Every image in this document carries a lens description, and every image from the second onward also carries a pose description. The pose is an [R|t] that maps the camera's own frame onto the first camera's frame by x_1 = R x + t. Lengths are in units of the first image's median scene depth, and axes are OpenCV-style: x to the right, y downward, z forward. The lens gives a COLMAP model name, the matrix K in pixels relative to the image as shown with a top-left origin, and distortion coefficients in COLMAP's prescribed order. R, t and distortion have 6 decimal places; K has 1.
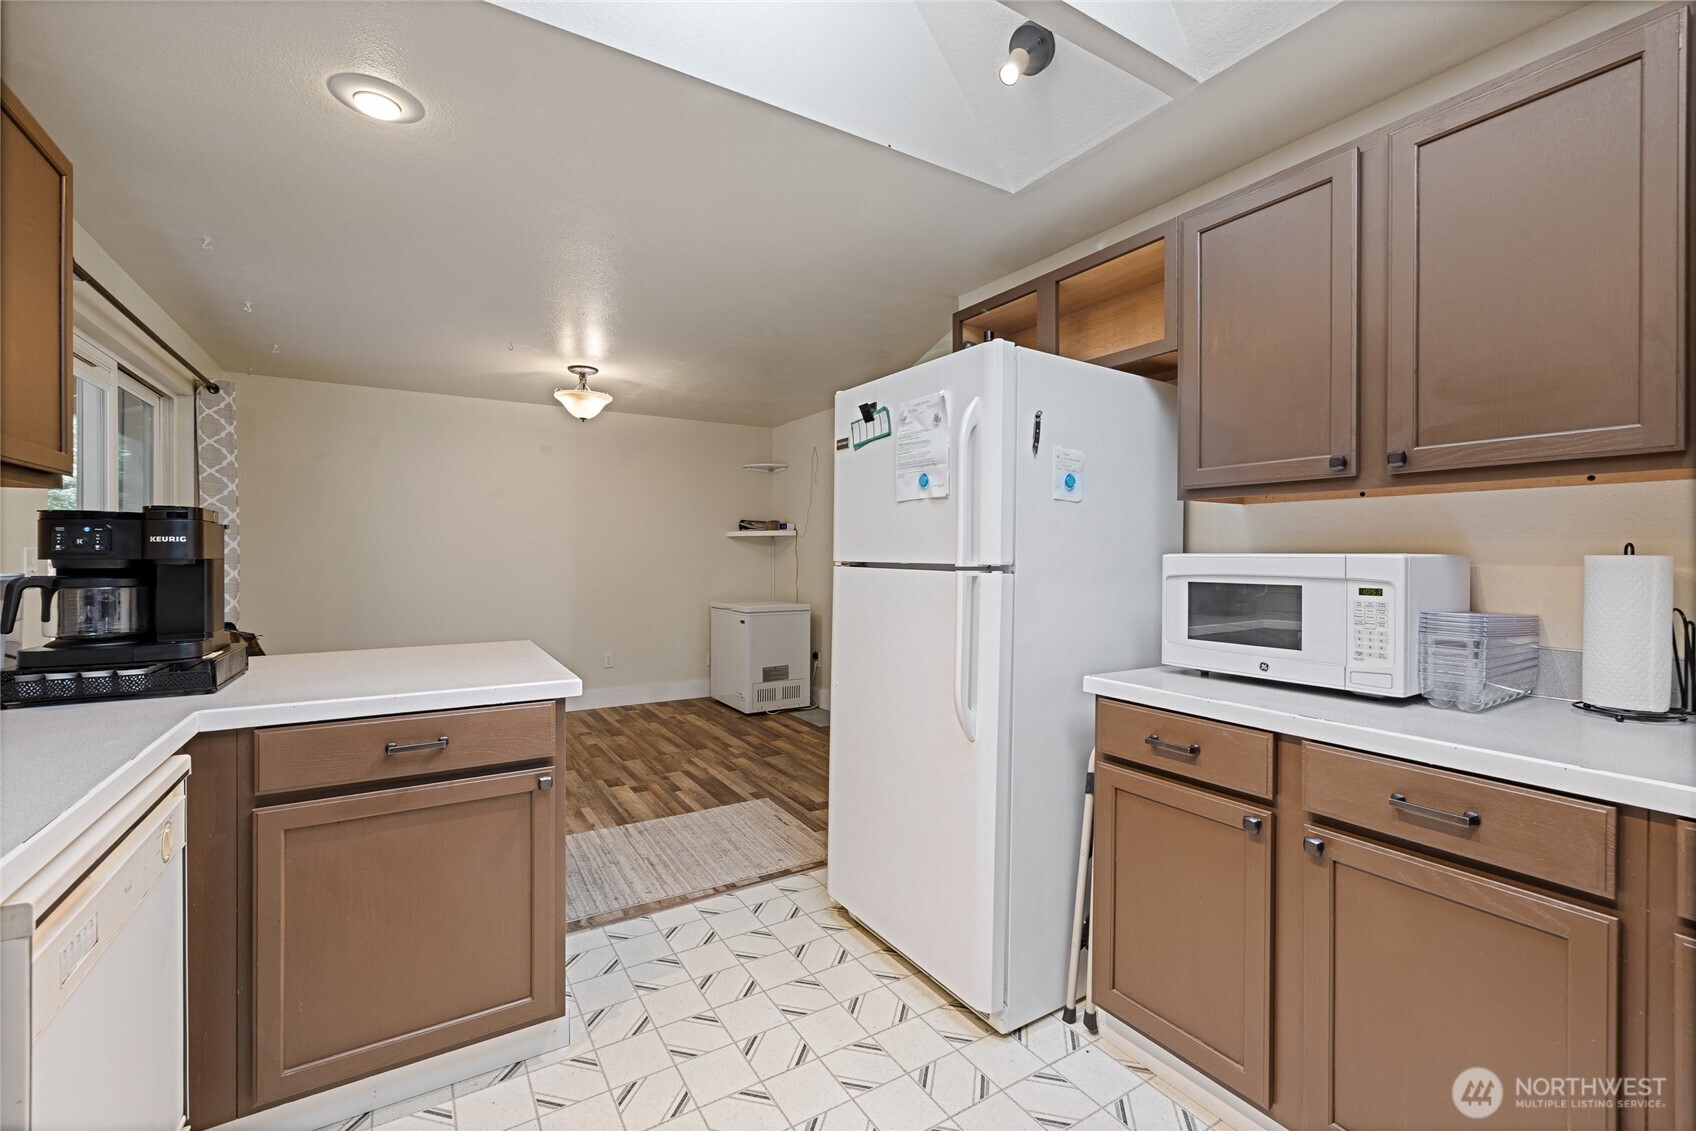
lens RADIAL K [[712.3, 0, 840.6], [0, 712.3, 565.9], [0, 0, 1]] dist [0.002065, 0.000406]
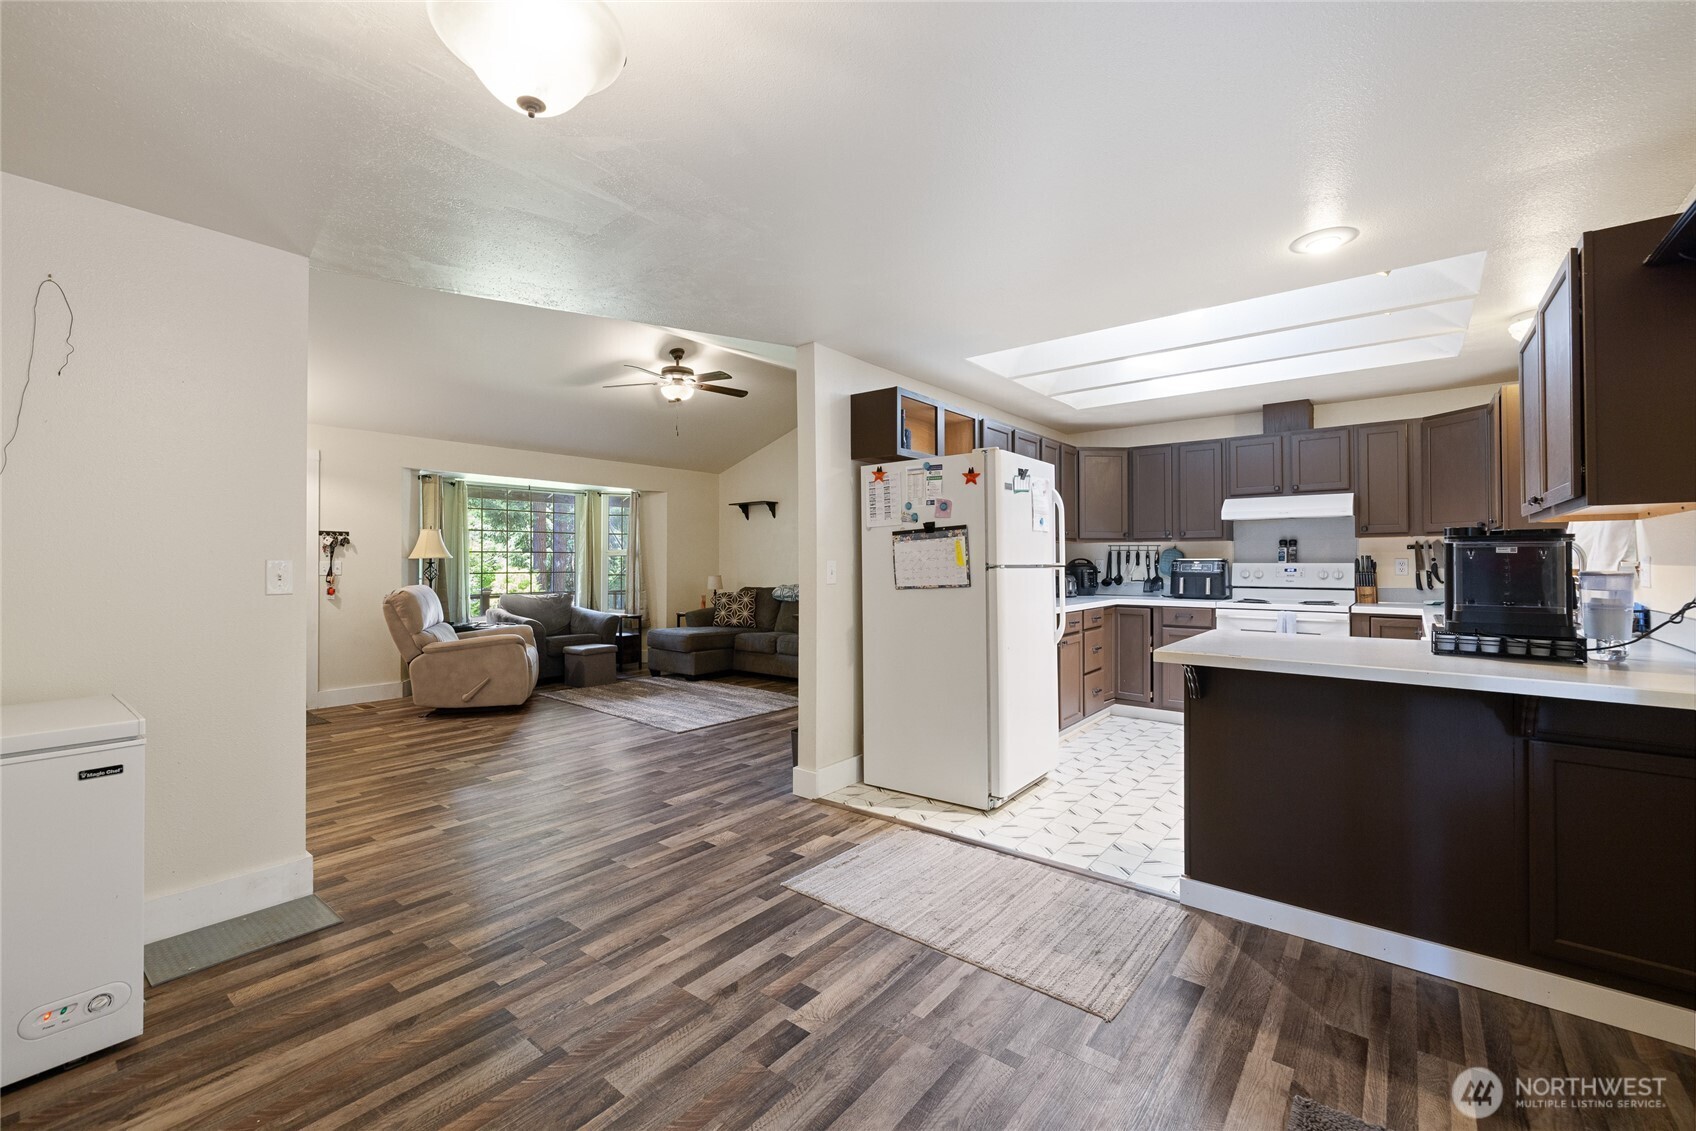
lens RADIAL K [[712.3, 0, 823.5], [0, 712.3, 554.9], [0, 0, 1]] dist [0.002065, 0.000406]
pose [[-0.327020, 0.004892, 0.945005, -0.818722], [0.015357, 0.999882, 0.000139, -0.020313], [-0.944893, 0.014558, -0.327056, 1.181762]]
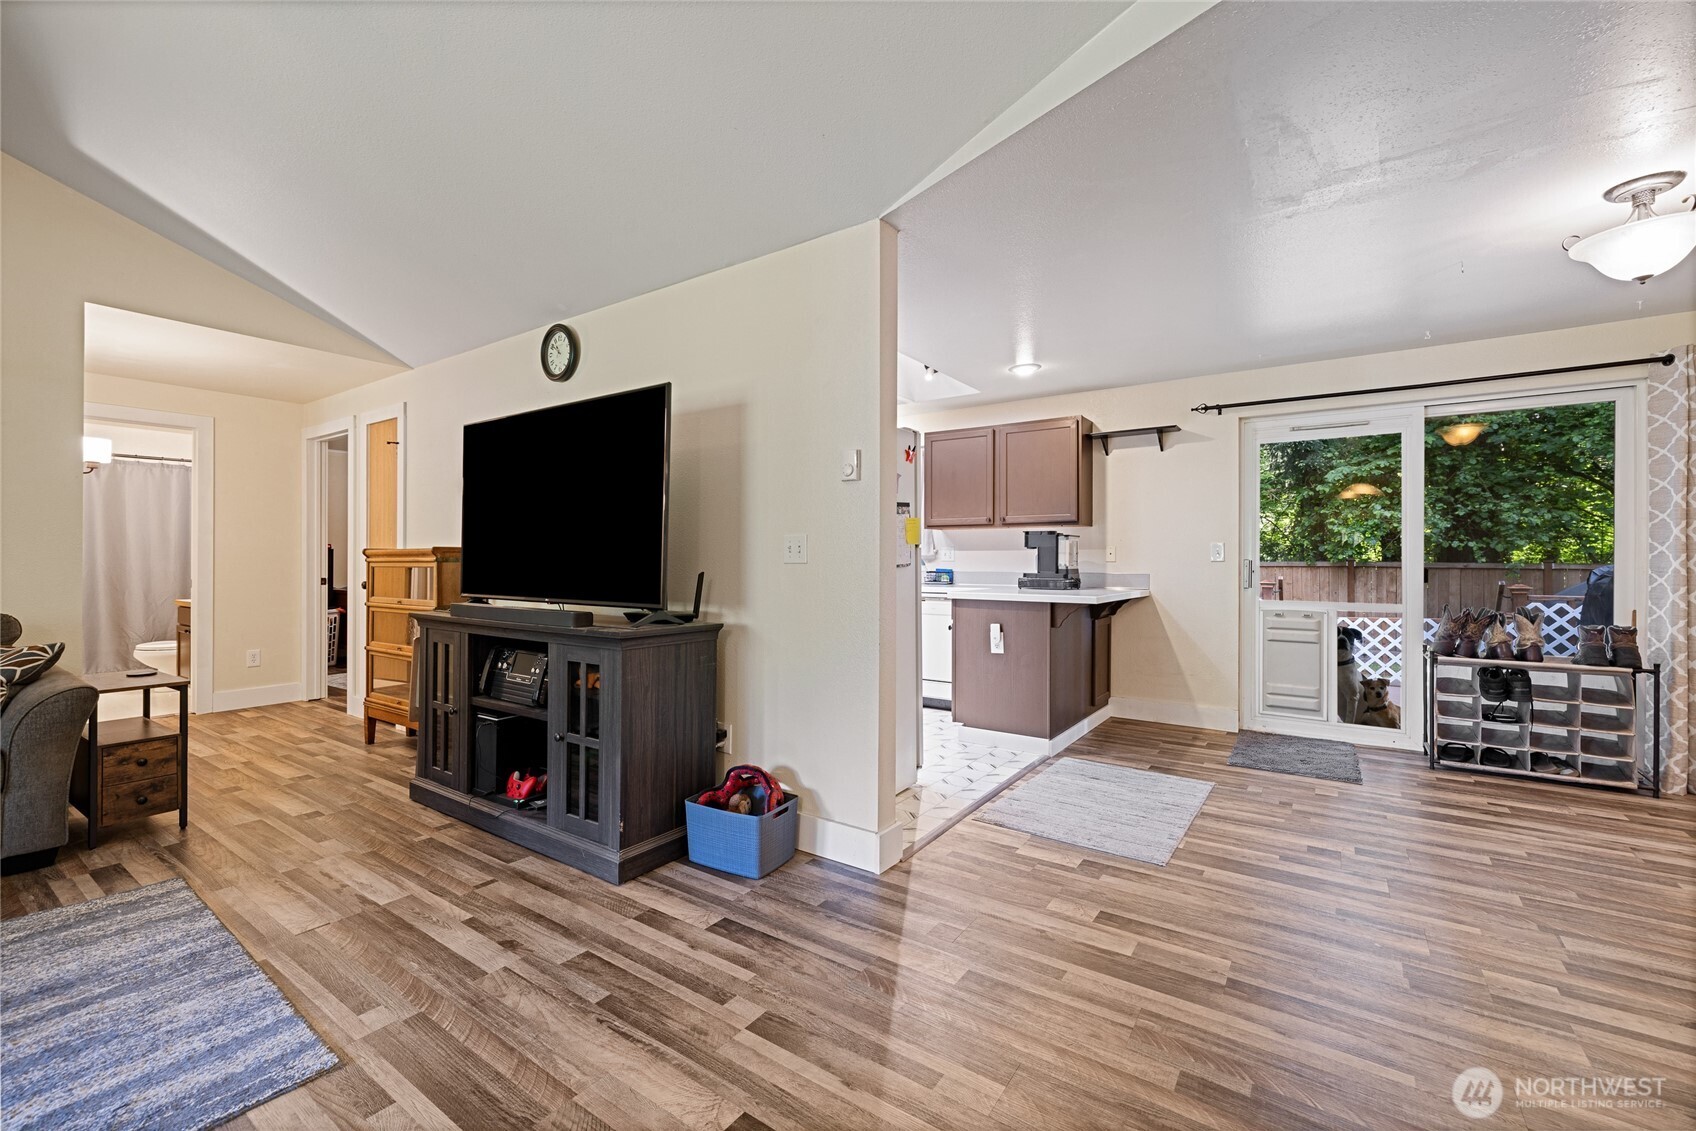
lens RADIAL K [[712.3, 0, 821.0], [0, 712.3, 560.2], [0, 0, 1]] dist [0.002065, 0.000406]
pose [[-0.920893, -0.006717, -0.389757, 0.498924], [-0.012312, 0.999854, 0.011859, 0.009115], [0.389620, 0.015719, -0.920842, 1.509003]]
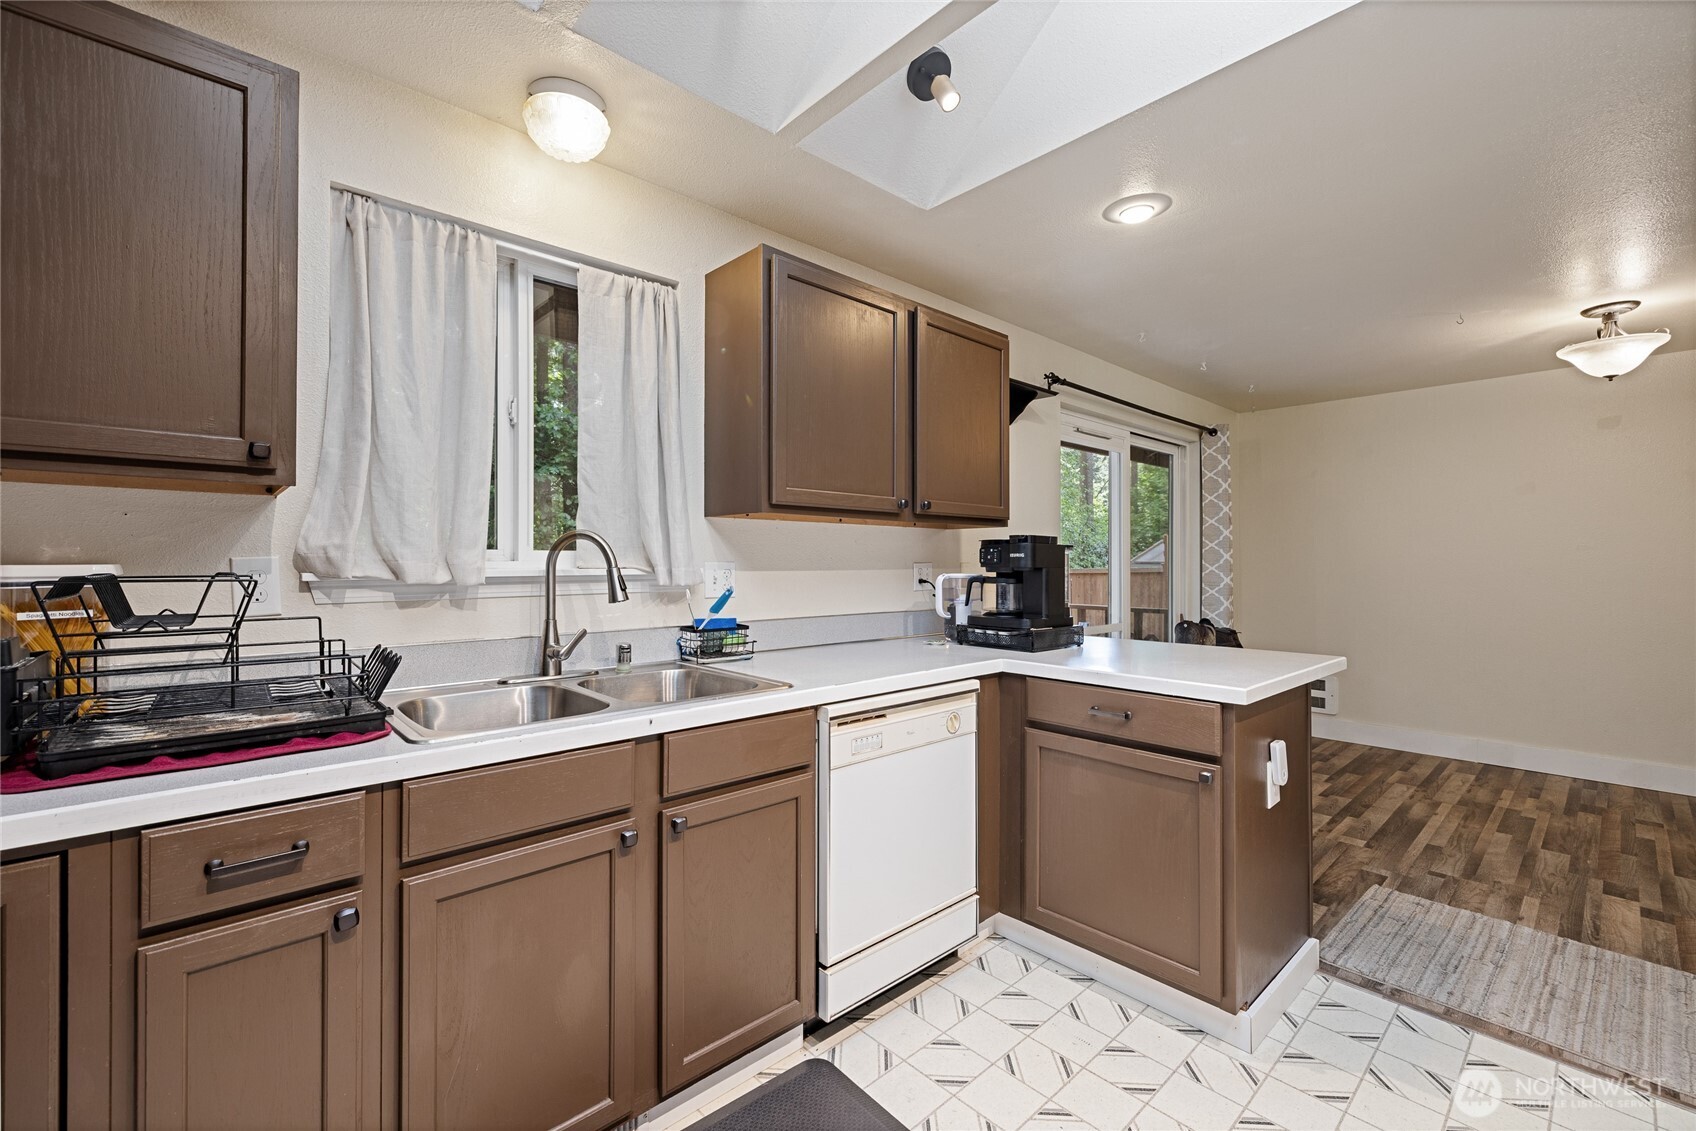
lens RADIAL K [[712.3, 0, 821.2], [0, 712.3, 562.0], [0, 0, 1]] dist [0.002065, 0.000406]
pose [[0.179708, -0.001164, -0.983719, 0.243507], [-0.016781, 0.999850, -0.004249, -0.003008], [0.983577, 0.017272, 0.179661, 0.103349]]
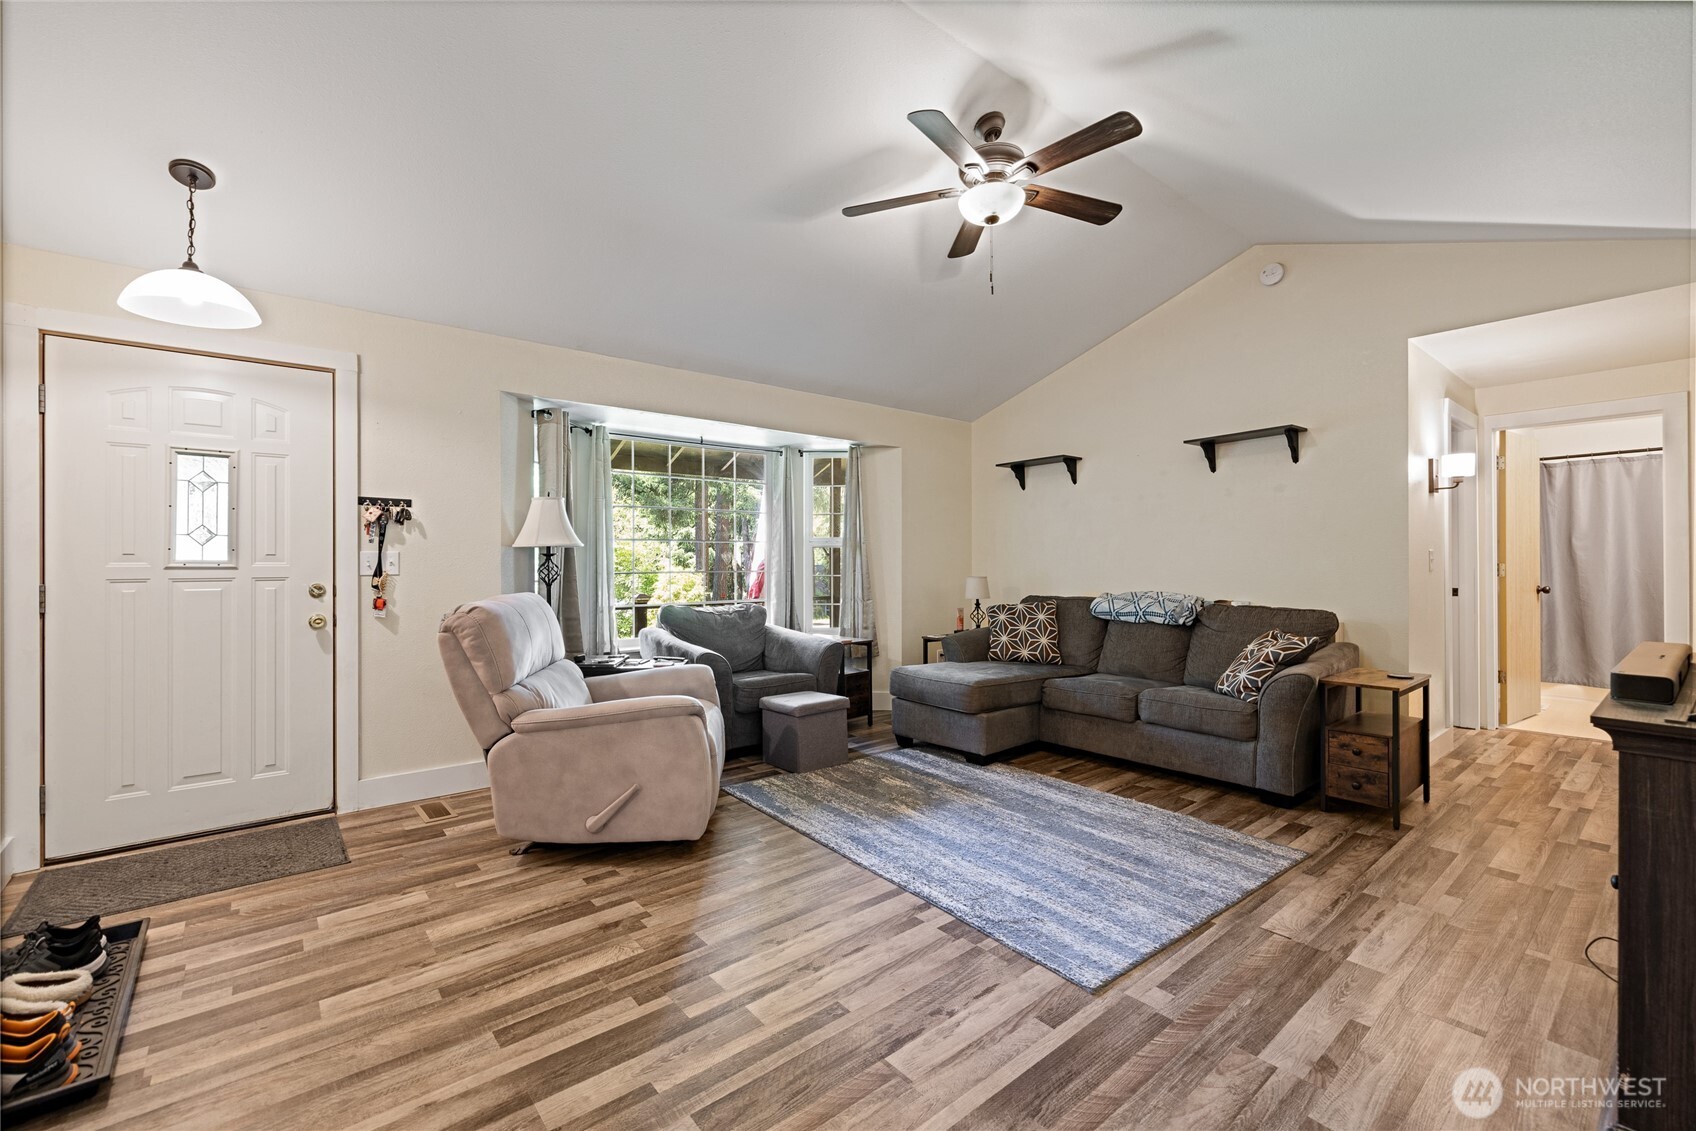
lens RADIAL K [[712.3, 0, 829.3], [0, 712.3, 562.0], [0, 0, 1]] dist [0.002065, 0.000406]
pose [[-0.134206, -0.003071, 0.990949, 0.097504], [0.018797, 0.999807, 0.005645, -0.002193], [-0.990775, 0.019384, -0.134123, 1.259044]]
